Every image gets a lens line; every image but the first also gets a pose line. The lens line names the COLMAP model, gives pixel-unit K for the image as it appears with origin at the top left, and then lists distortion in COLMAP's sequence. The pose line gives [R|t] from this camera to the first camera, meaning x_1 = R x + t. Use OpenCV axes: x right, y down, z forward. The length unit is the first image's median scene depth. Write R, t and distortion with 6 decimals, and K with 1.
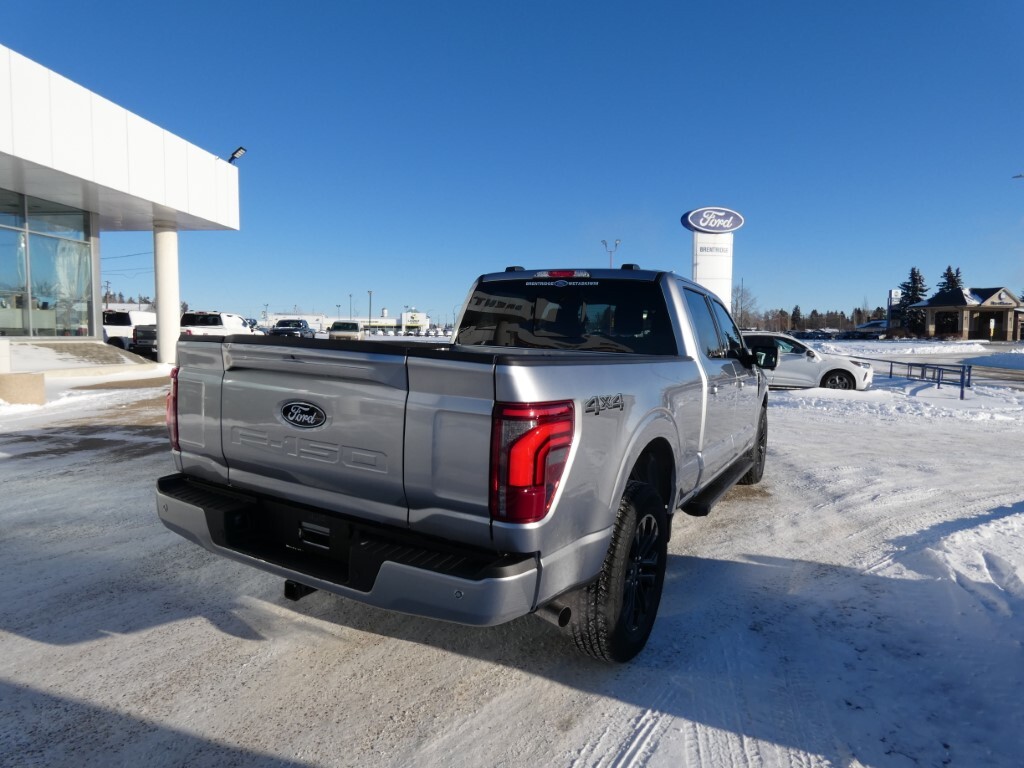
lens RADIAL K [[615.1, 0, 513.3], [0, 615.1, 384.2], [0, 0, 1]] dist [-0.009525, 0.002701]
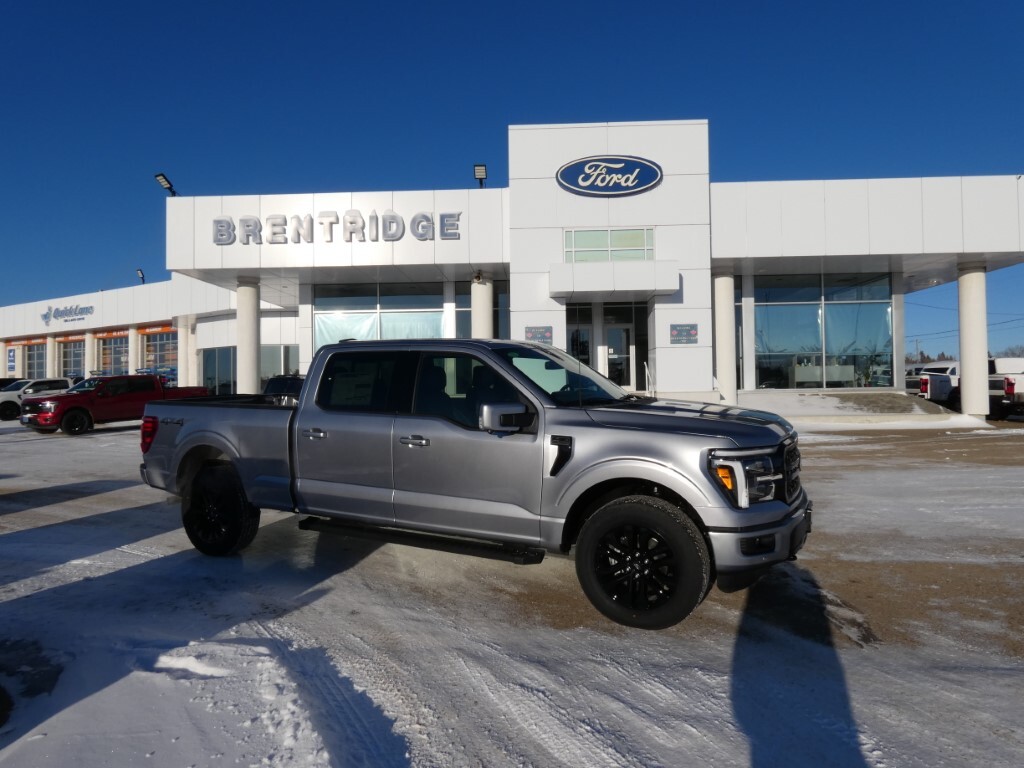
lens RADIAL K [[615.1, 0, 519.7], [0, 615.1, 387.2], [0, 0, 1]] dist [-0.009525, 0.002701]
pose [[0.047225, -0.009314, -0.998841, 1.337867], [-0.066243, 0.997726, -0.012435, -0.082212], [0.996685, 0.066753, 0.046500, 1.129287]]
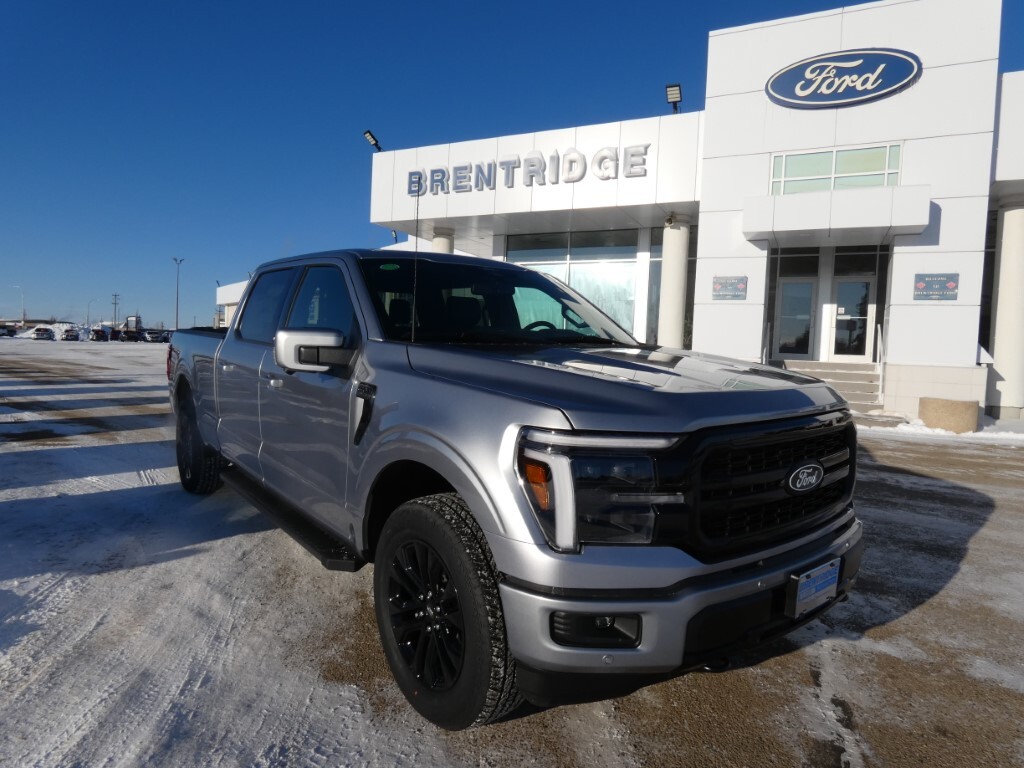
lens RADIAL K [[615.1, 0, 515.2], [0, 615.1, 385.0], [0, 0, 1]] dist [-0.009525, 0.002701]
pose [[-0.366078, 0.034020, -0.929962, 0.945341], [-0.116211, 0.989837, 0.081956, -0.088401], [0.923300, 0.138074, -0.358404, 1.545038]]
